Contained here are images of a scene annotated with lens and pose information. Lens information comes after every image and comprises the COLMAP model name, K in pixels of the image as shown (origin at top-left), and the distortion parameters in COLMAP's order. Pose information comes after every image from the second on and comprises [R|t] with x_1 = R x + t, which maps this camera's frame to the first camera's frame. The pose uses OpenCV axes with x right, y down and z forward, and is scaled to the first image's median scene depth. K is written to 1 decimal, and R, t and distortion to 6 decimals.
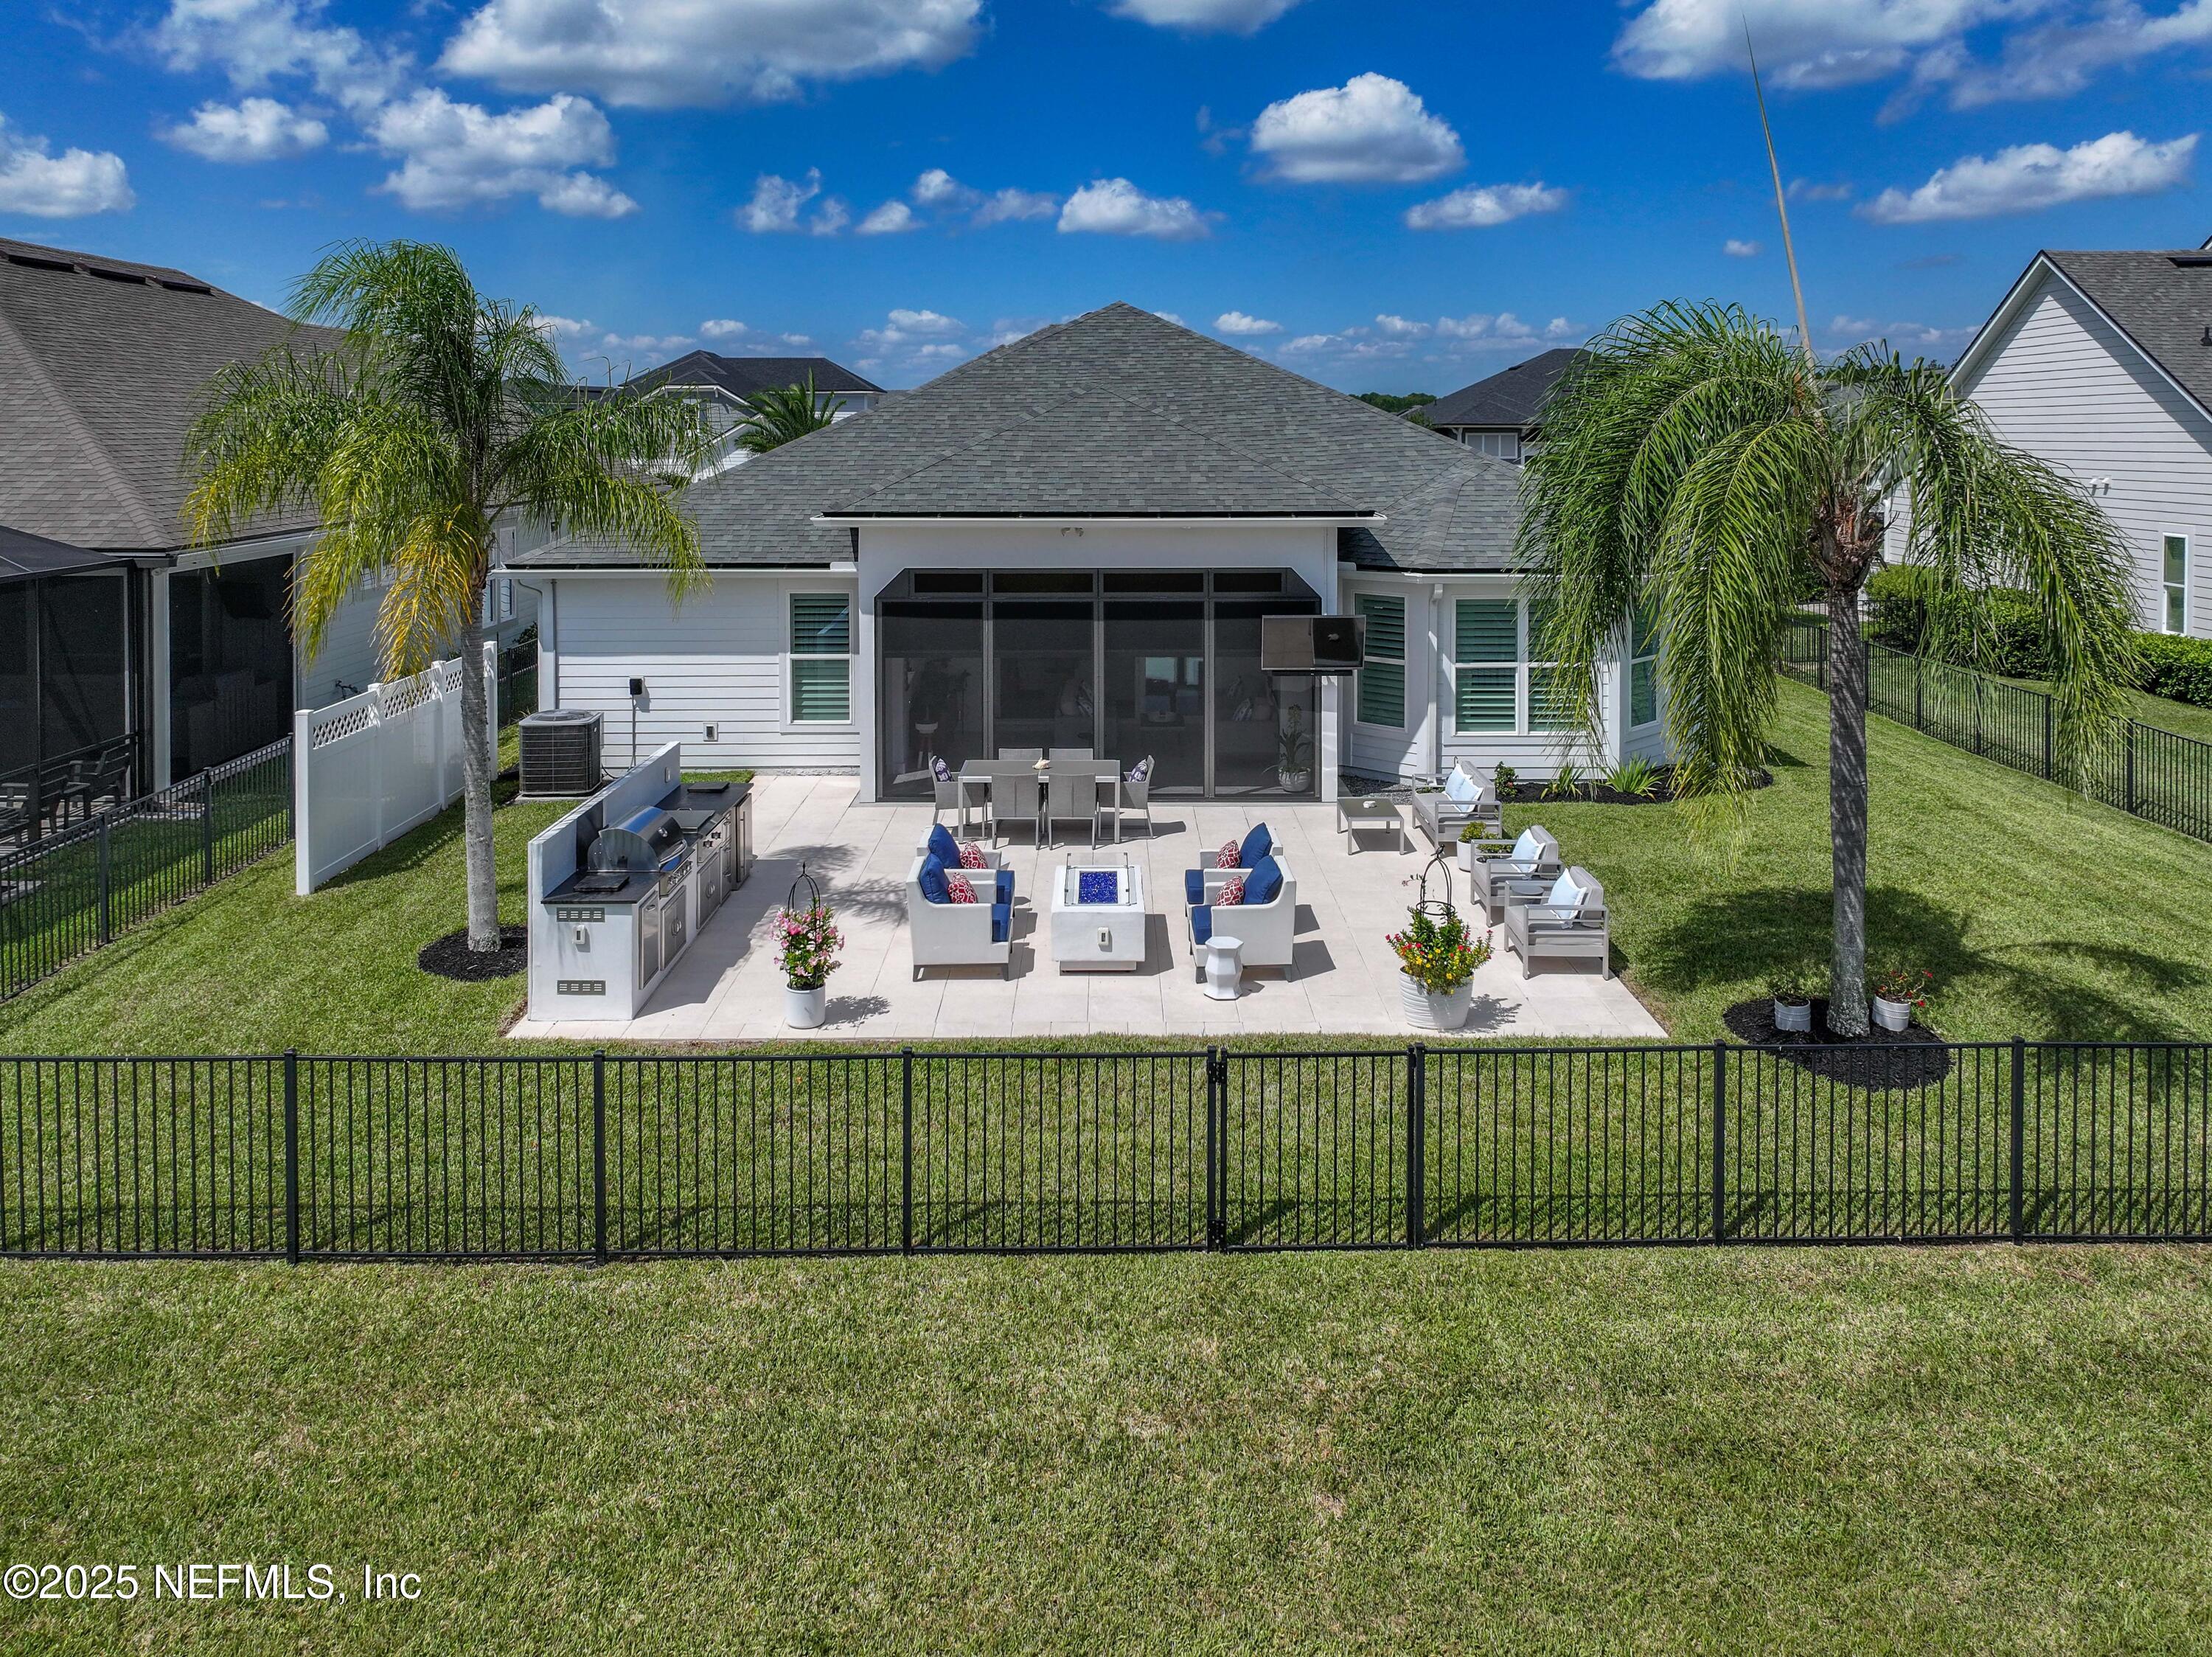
lens RADIAL K [[1701.9, 0, 1110.7], [0, 1701.9, 541.5], [0, 0, 1]] dist [0.009620, -0.003773]
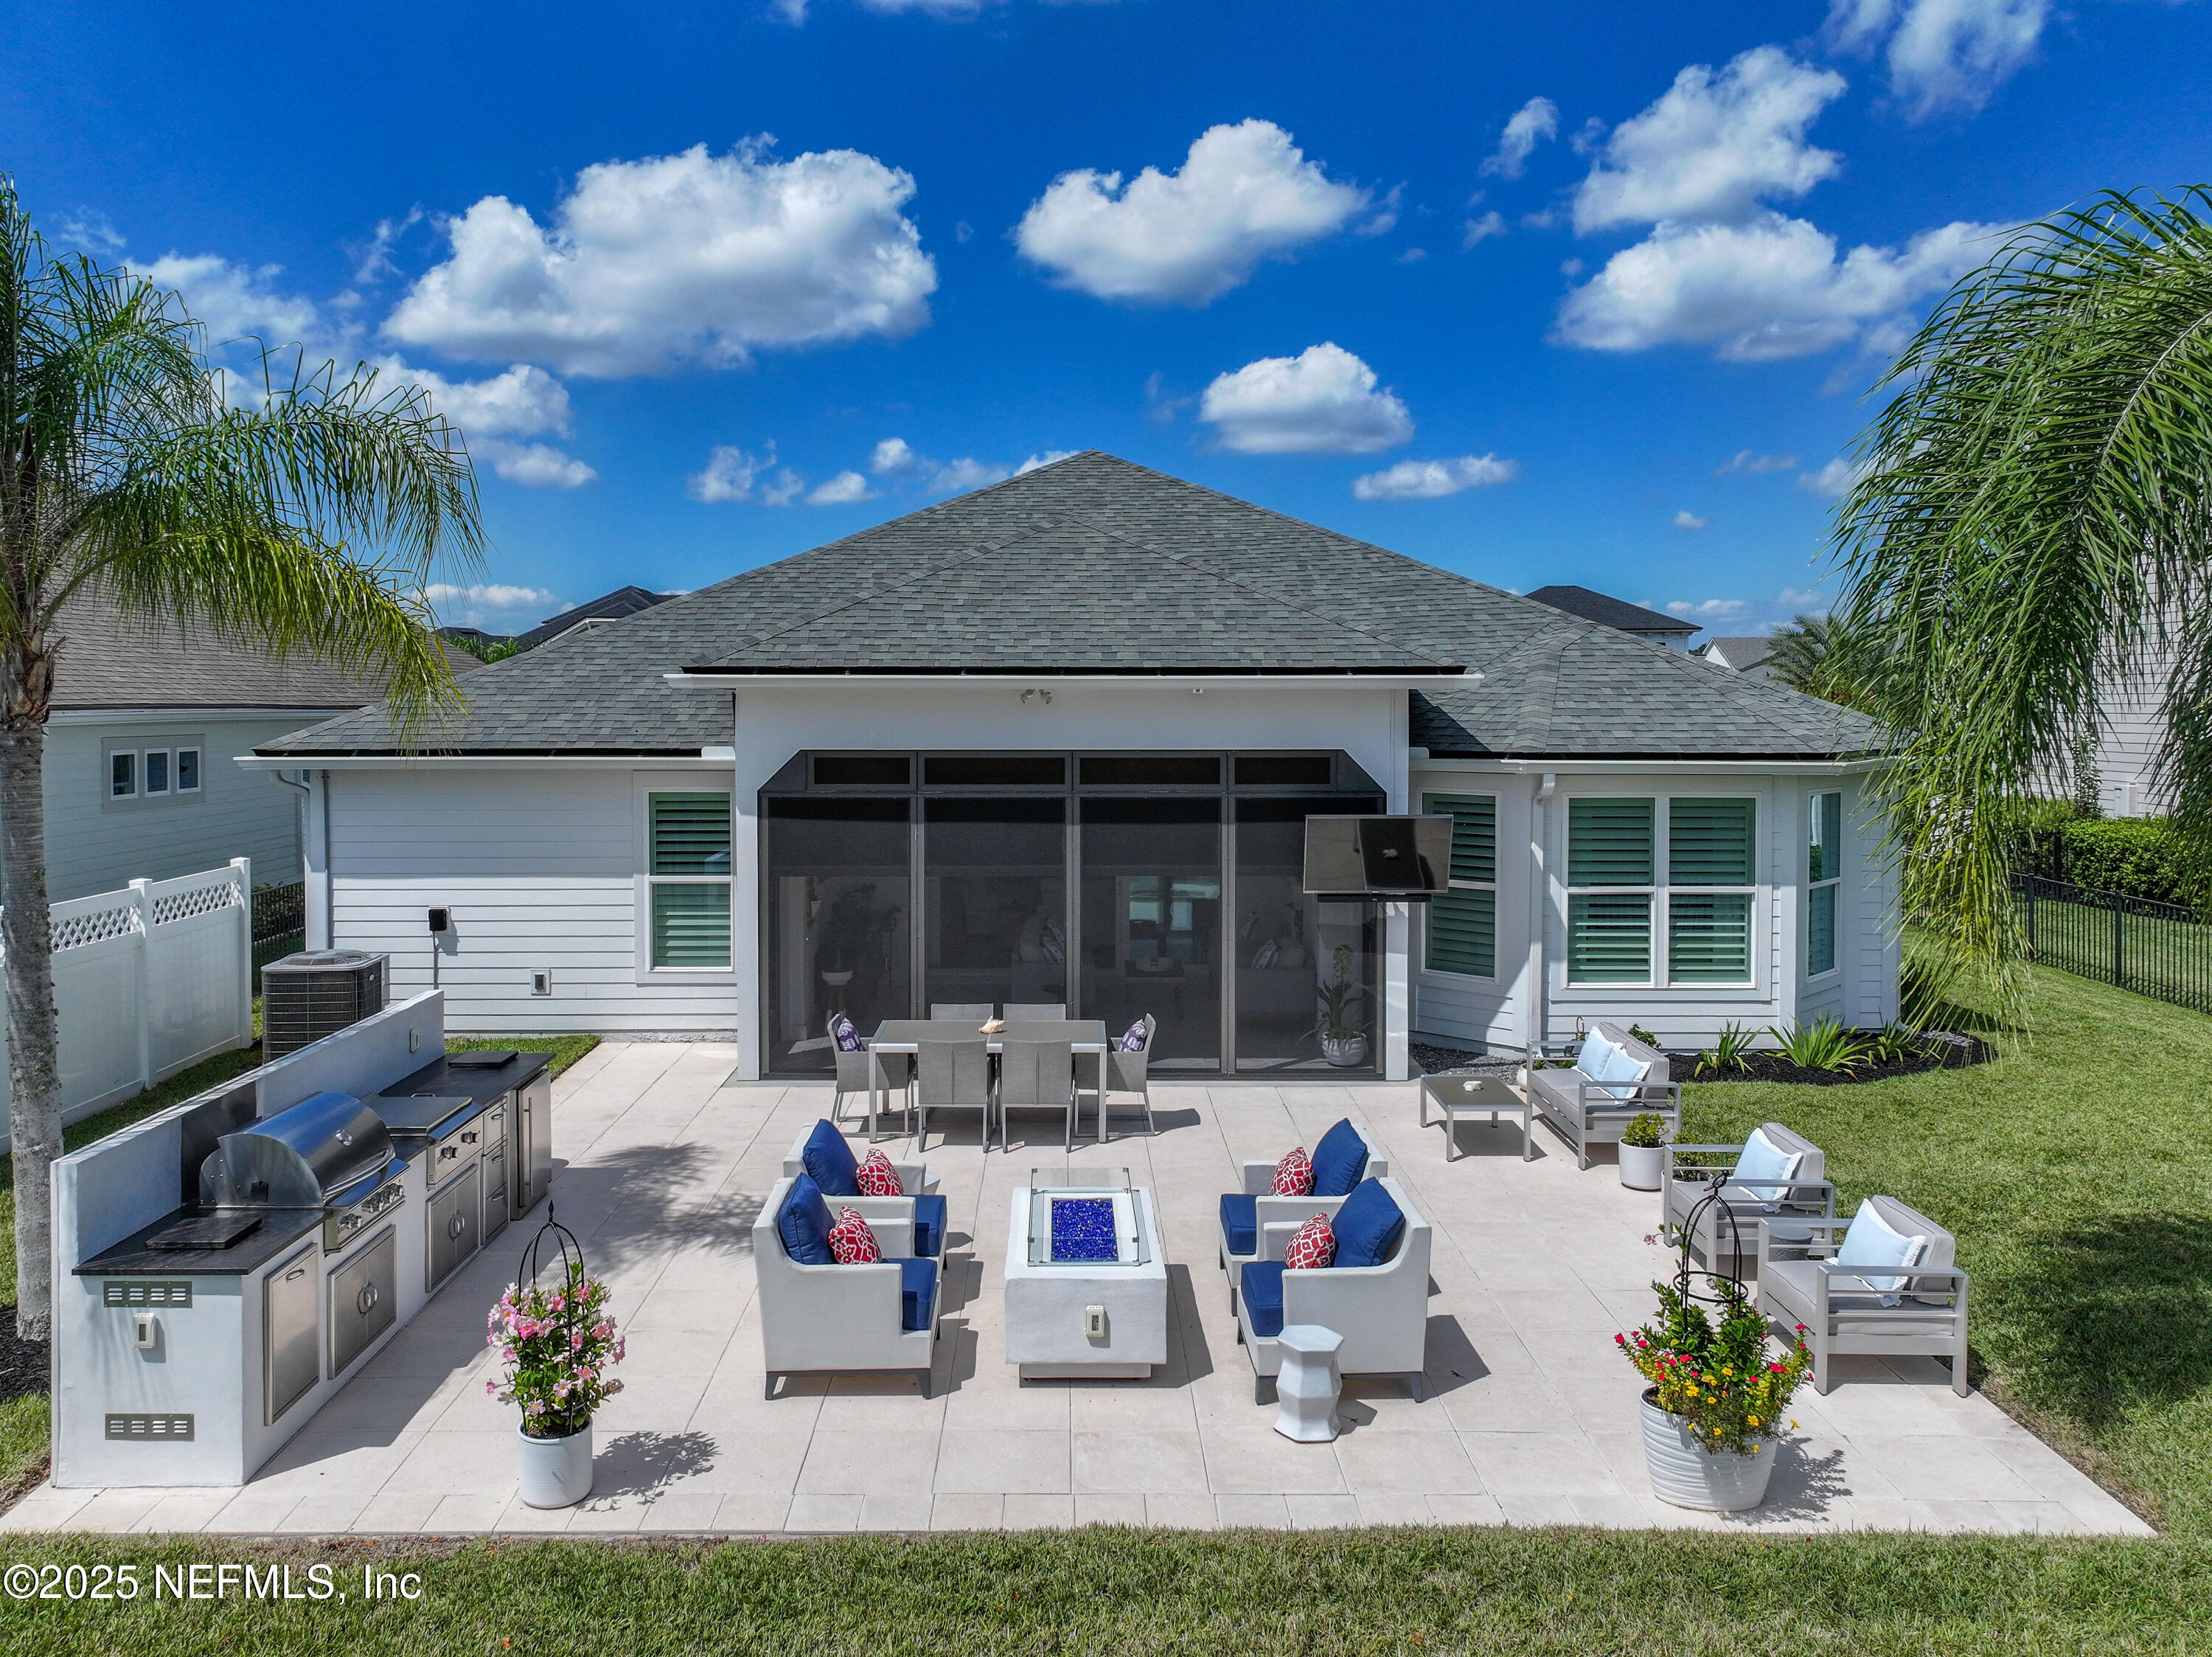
lens RADIAL K [[1682.7, 0, 1066.2], [0, 1682.7, 784.2], [0, 0, 1]] dist [0.000704, -0.000389]
pose [[0.999999, 0.001557, 0.000300, -0.011038], [-0.001552, 0.999871, -0.015991, 0.044567], [-0.000325, 0.015991, 0.999872, 0.322997]]
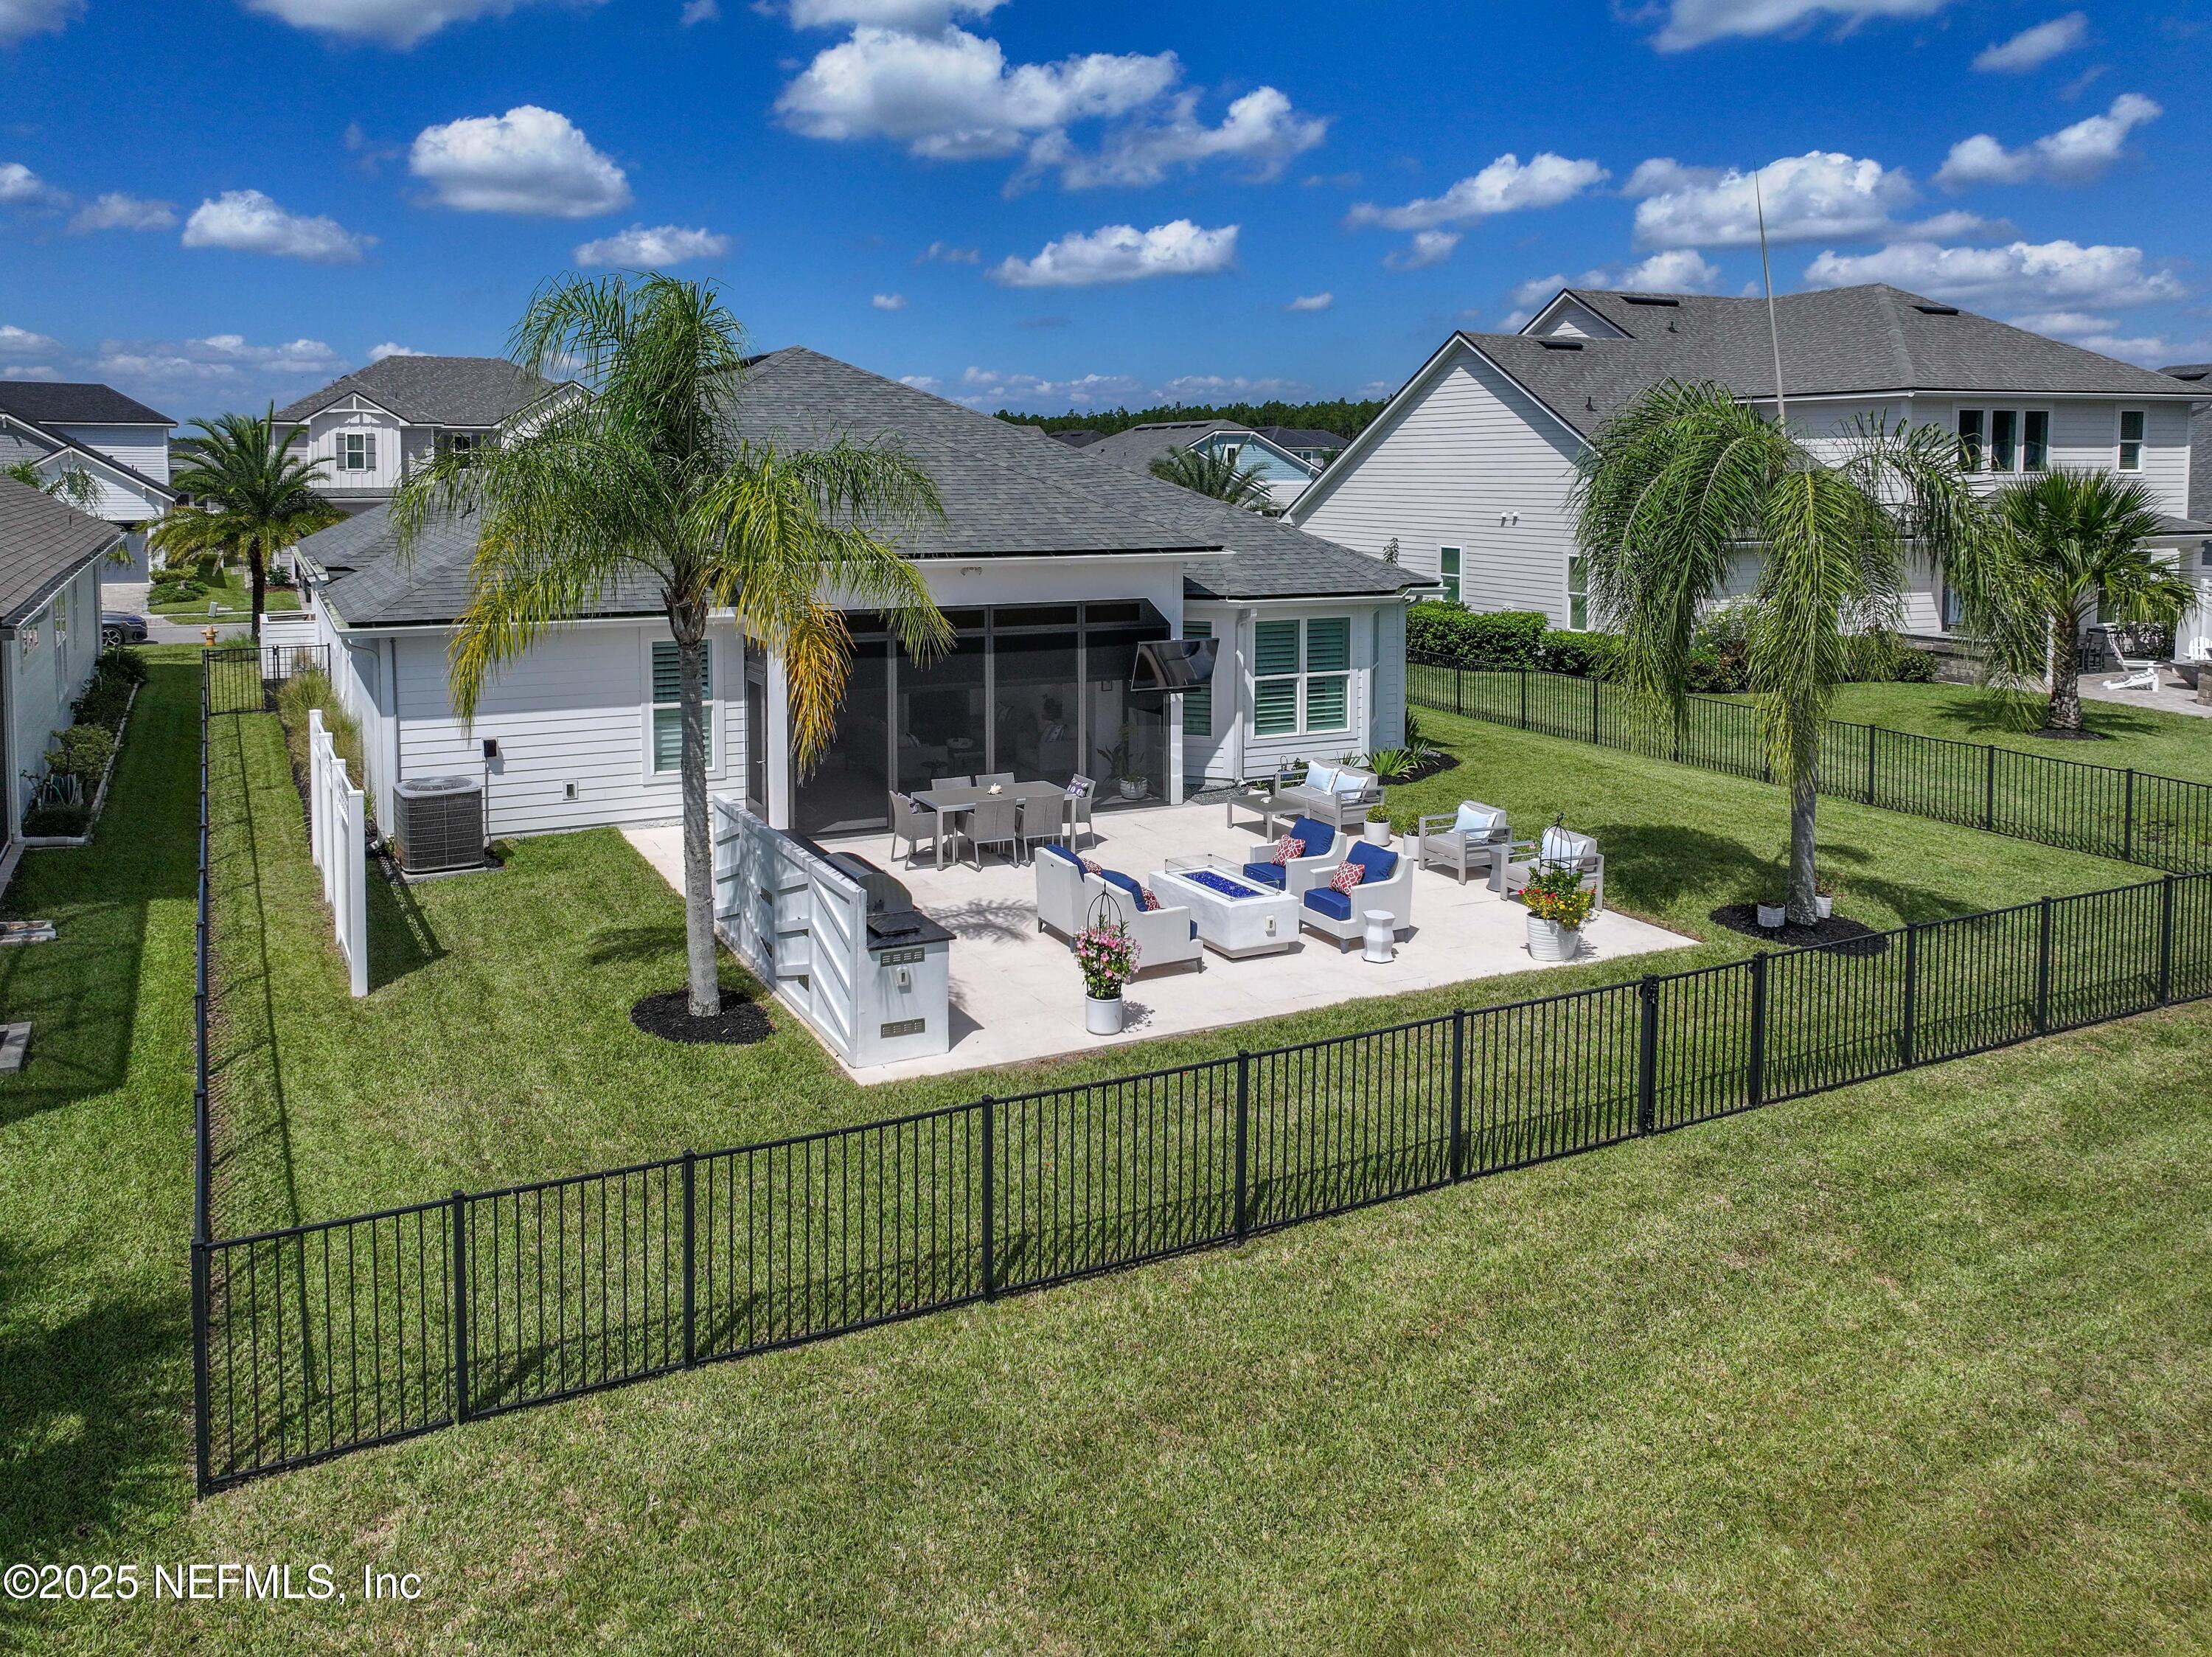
lens RADIAL K [[1651.9, 0, 1056.8], [0, 1651.9, 625.5], [0, 0, 1]] dist [0.005932, 0.000095]
pose [[0.894990, -0.037998, 0.444465, -0.467010], [0.024757, 0.999061, 0.035559, -0.007448], [-0.445399, -0.020821, 0.895090, 0.060209]]
